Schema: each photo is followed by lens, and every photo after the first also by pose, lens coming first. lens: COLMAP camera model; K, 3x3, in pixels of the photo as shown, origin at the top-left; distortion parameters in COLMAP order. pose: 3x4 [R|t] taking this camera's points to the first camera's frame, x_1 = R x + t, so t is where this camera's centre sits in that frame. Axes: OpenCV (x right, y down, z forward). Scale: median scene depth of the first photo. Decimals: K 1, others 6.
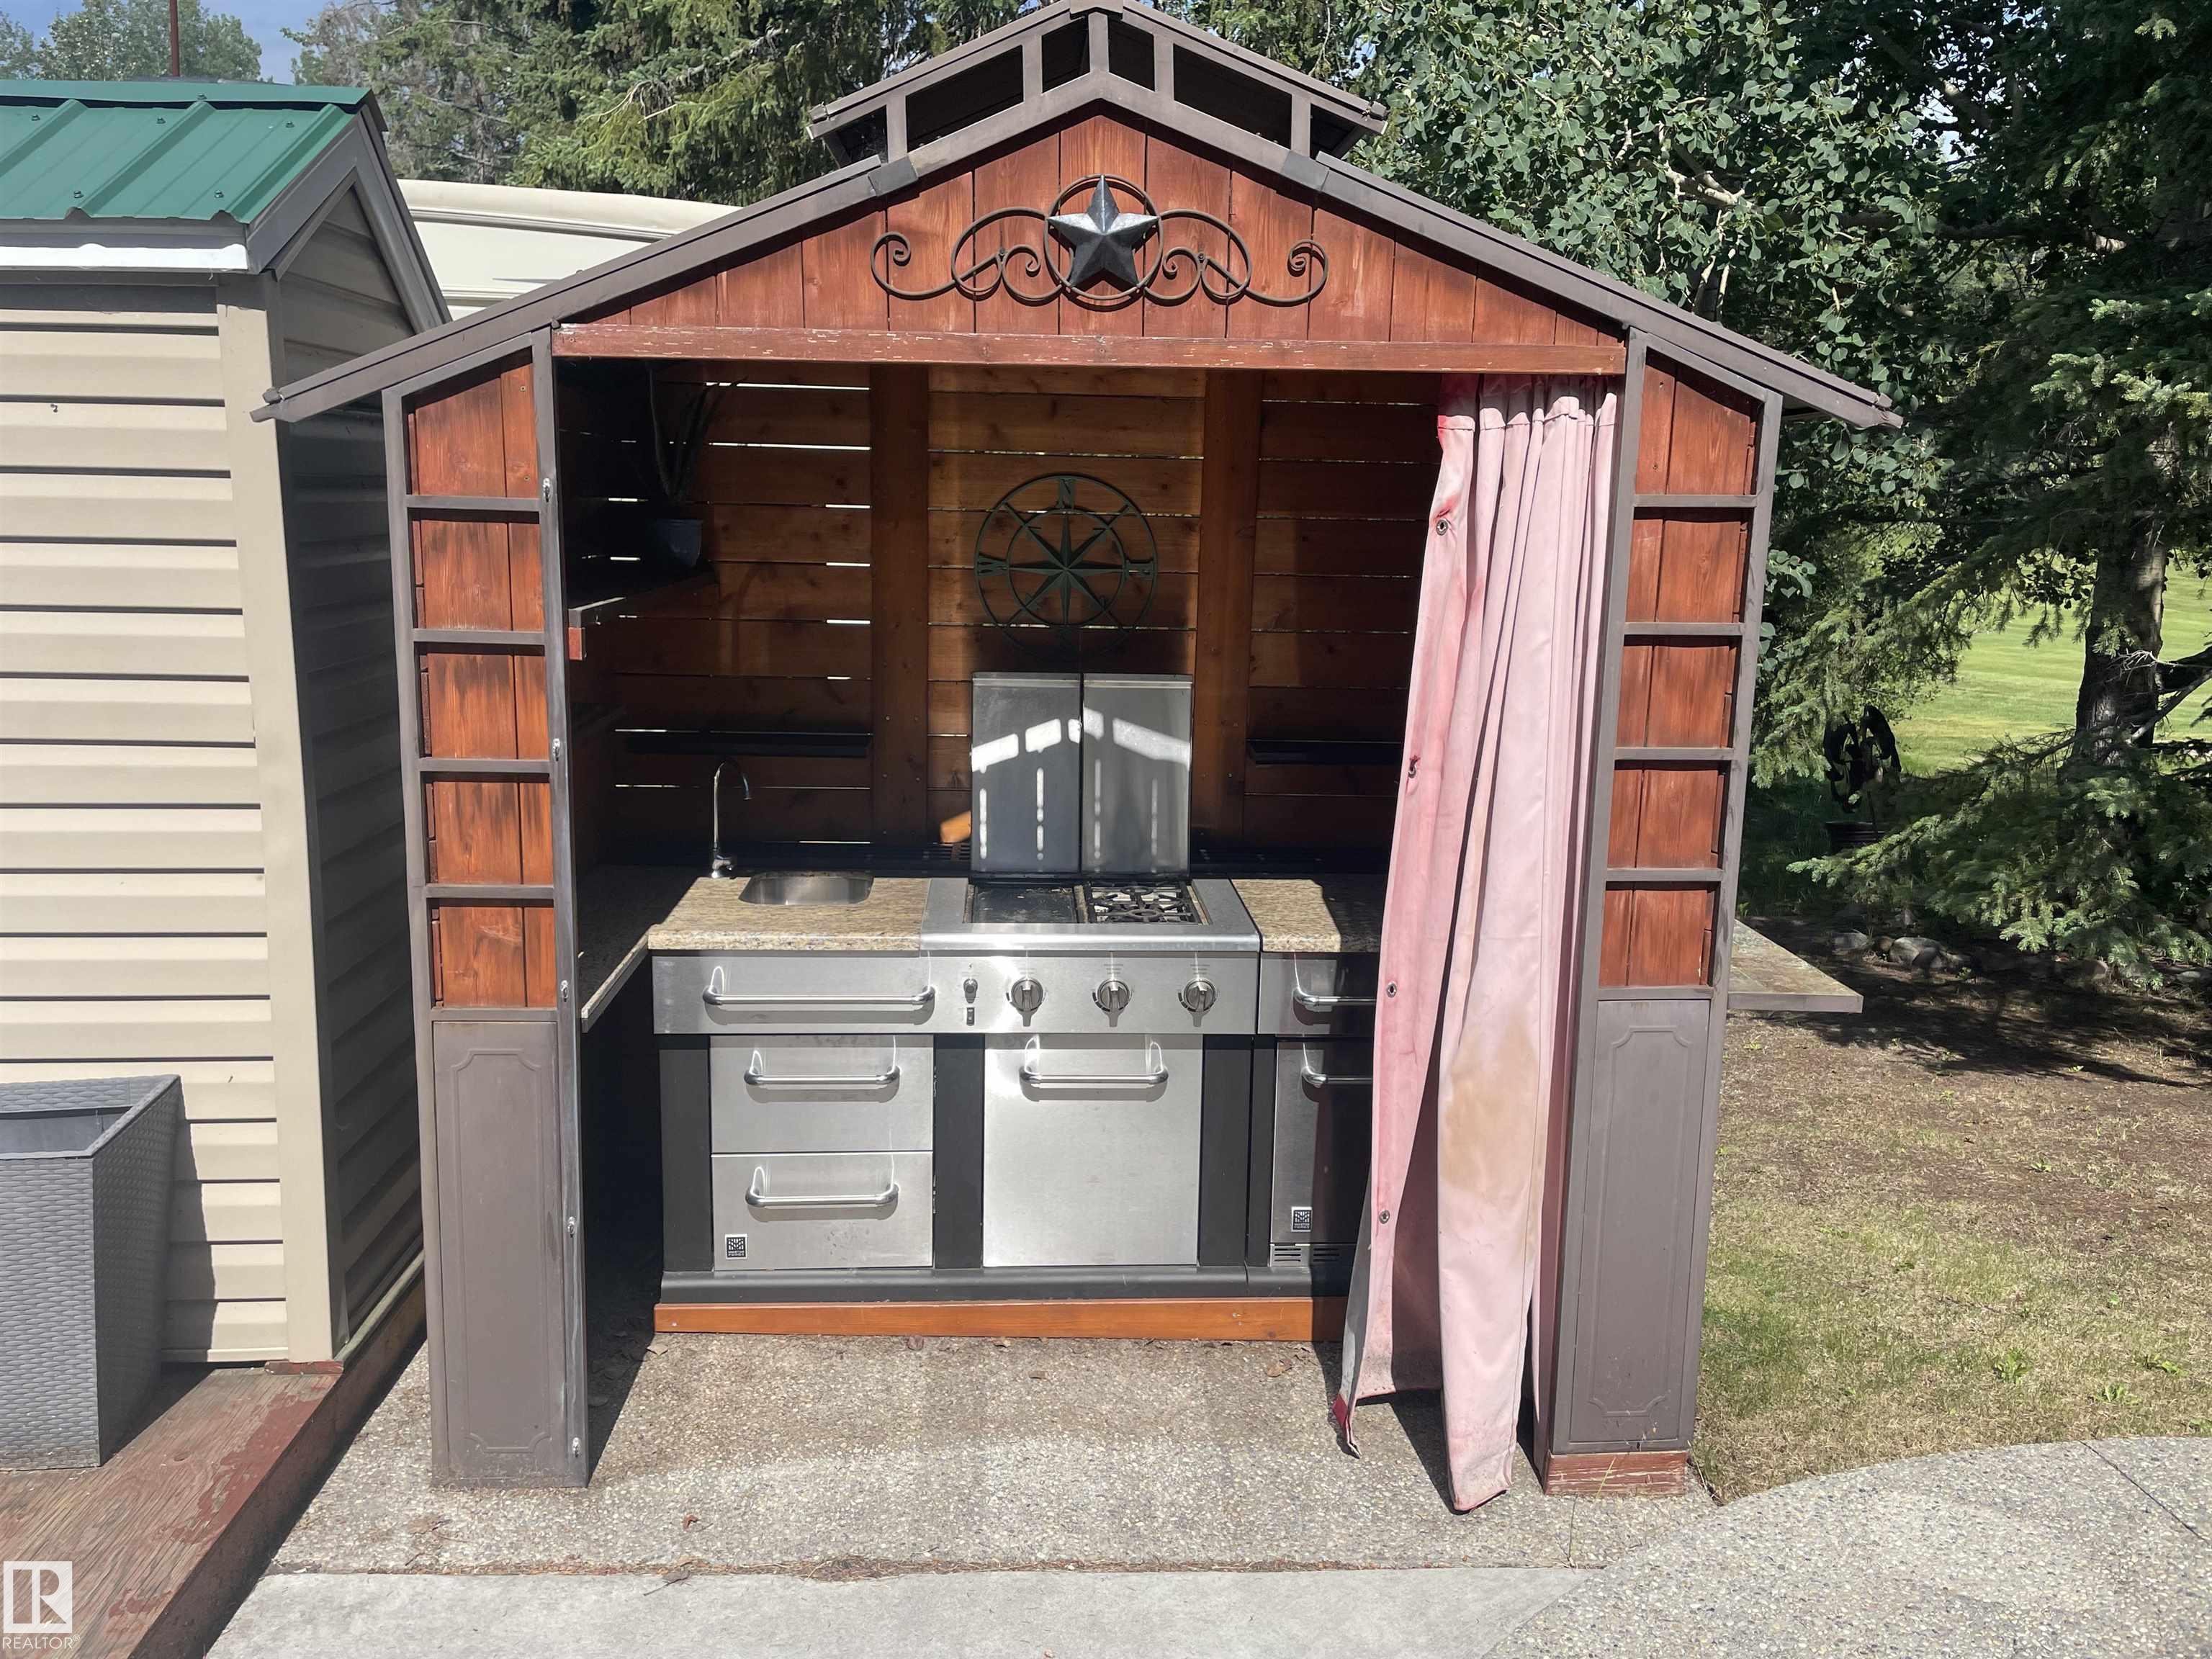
lens RADIAL K [[1680.0, 0, 1106.0], [0, 1680.0, 829.5], [0, 0, 1]] dist [0.096004, -0.125705]
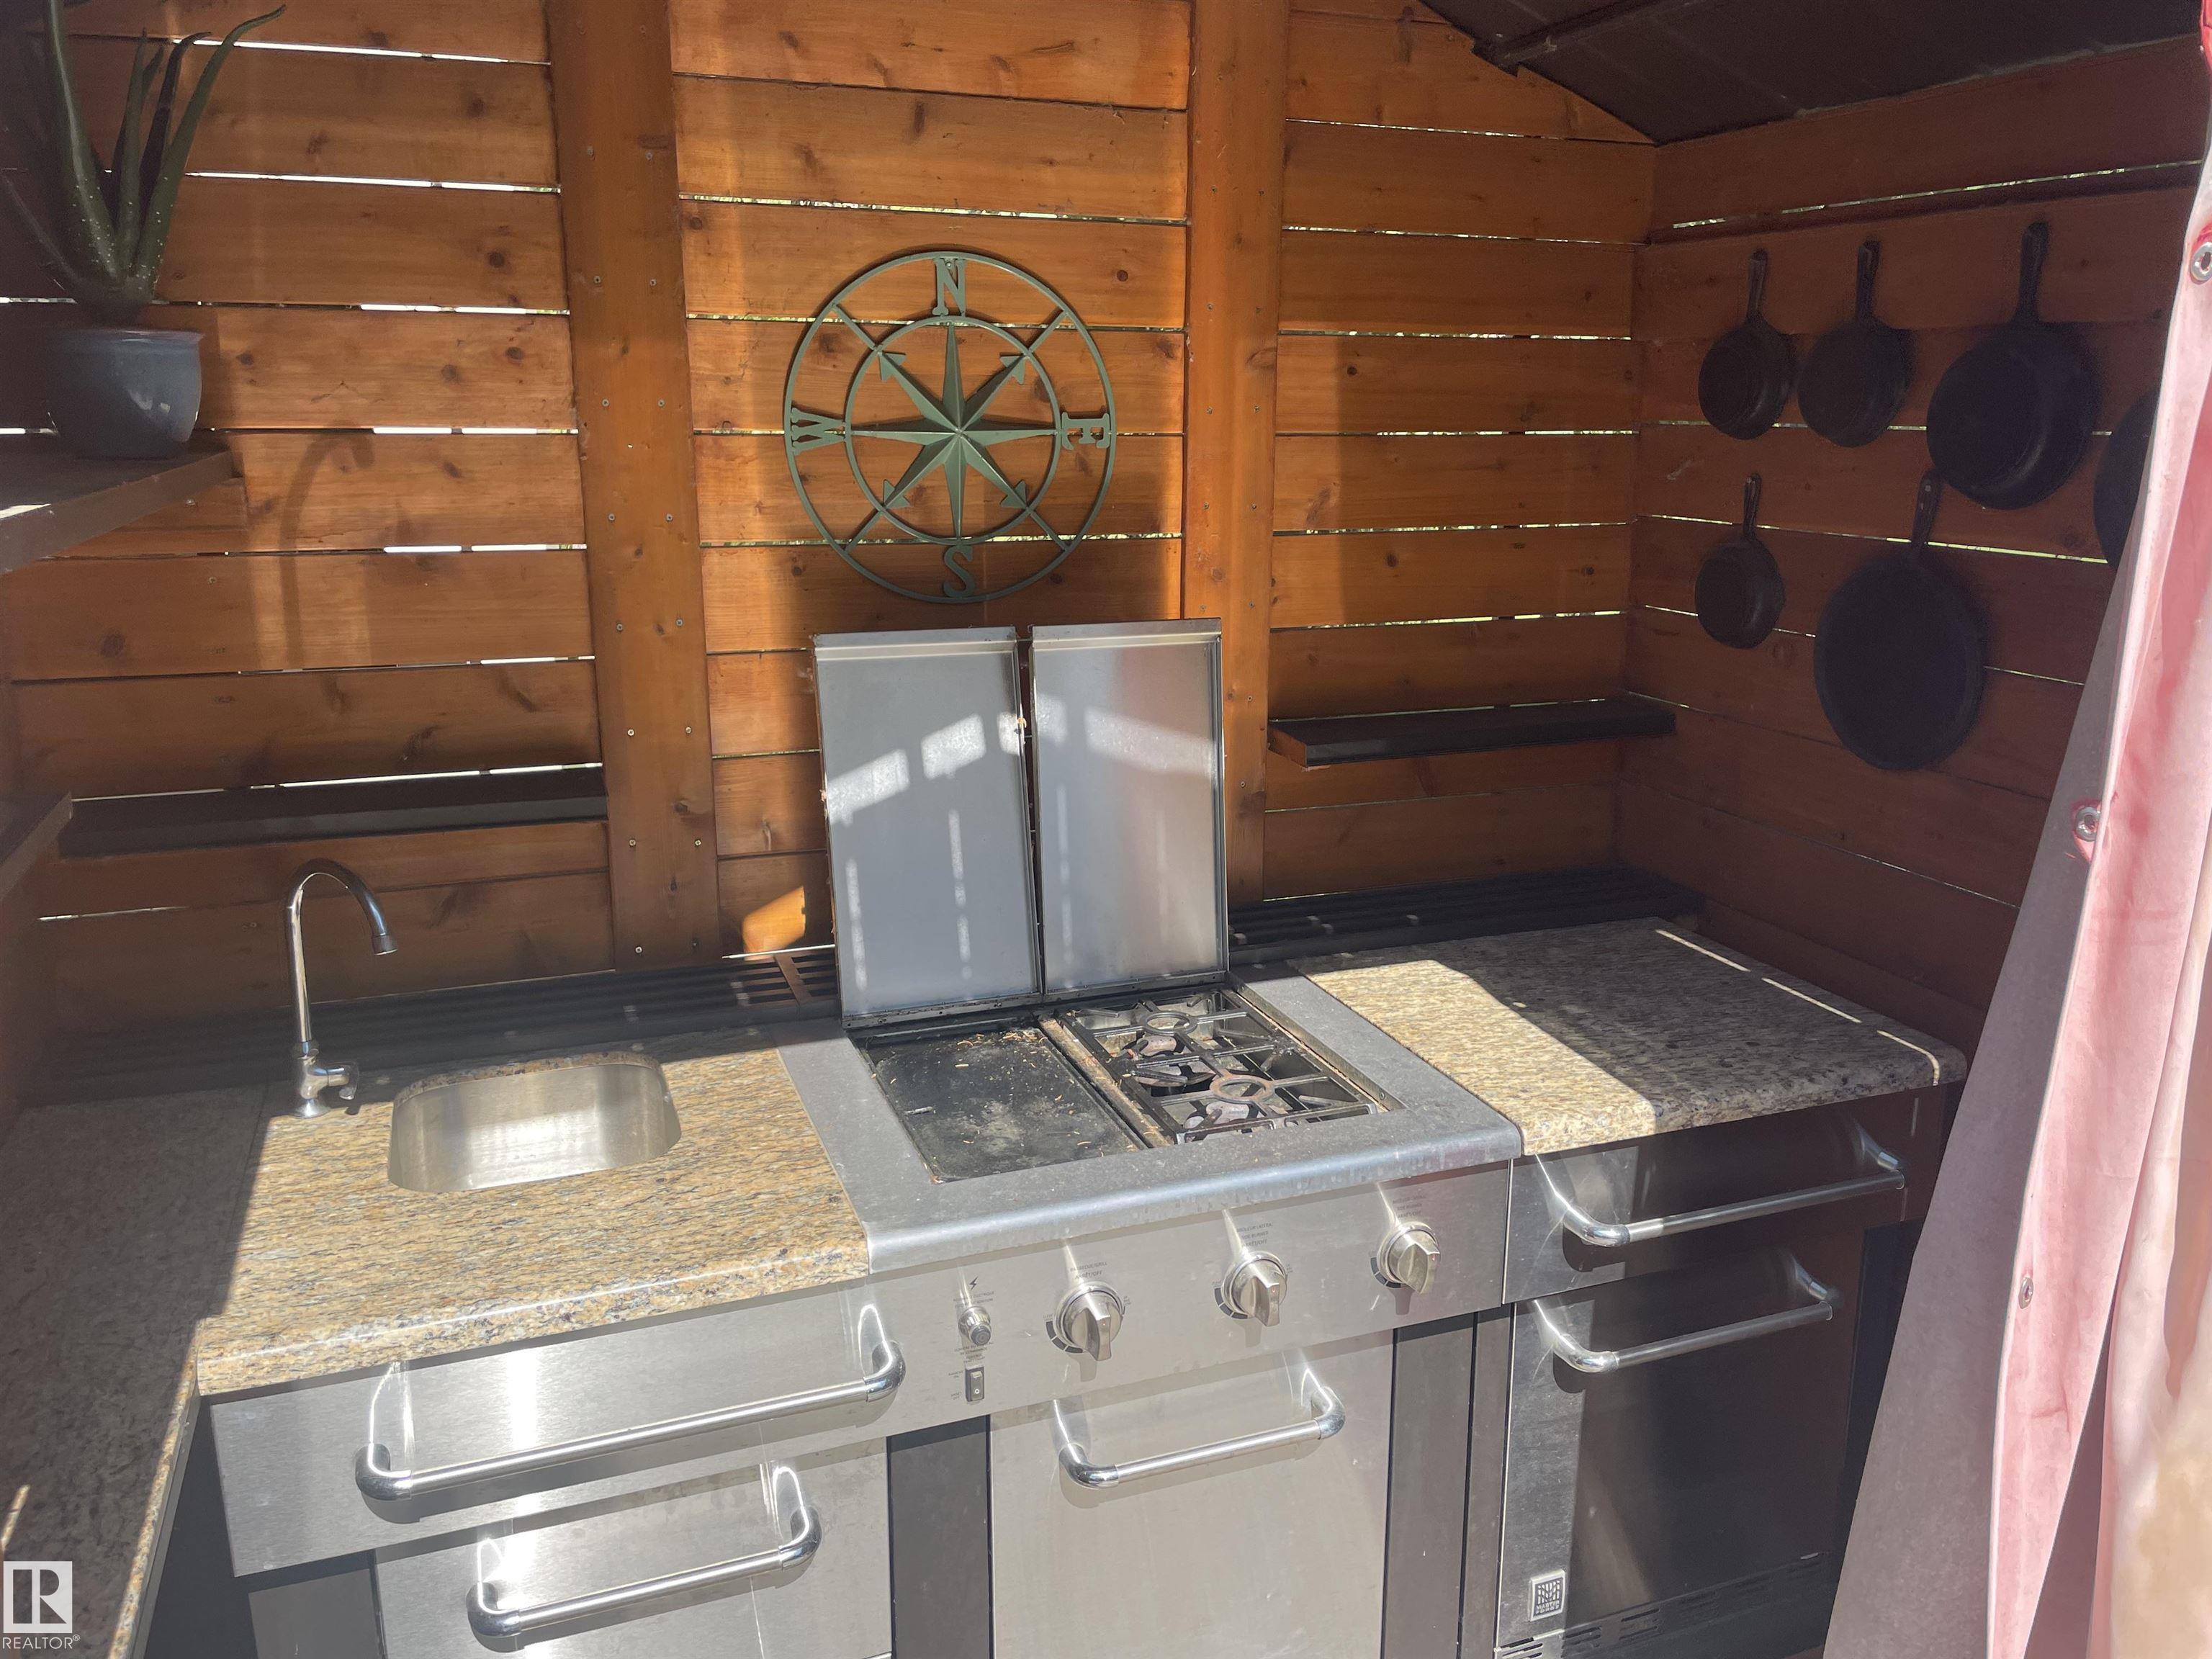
lens RADIAL K [[1662.0, 0, 1103.5], [0, 1662.0, 808.3], [0, 0, 1]] dist [0.095886, -0.135817]
pose [[0.954094, -0.087932, 0.286308, -0.143267], [0.076788, 0.995796, 0.049944, -0.058610], [-0.289496, -0.025667, 0.956835, 0.478411]]
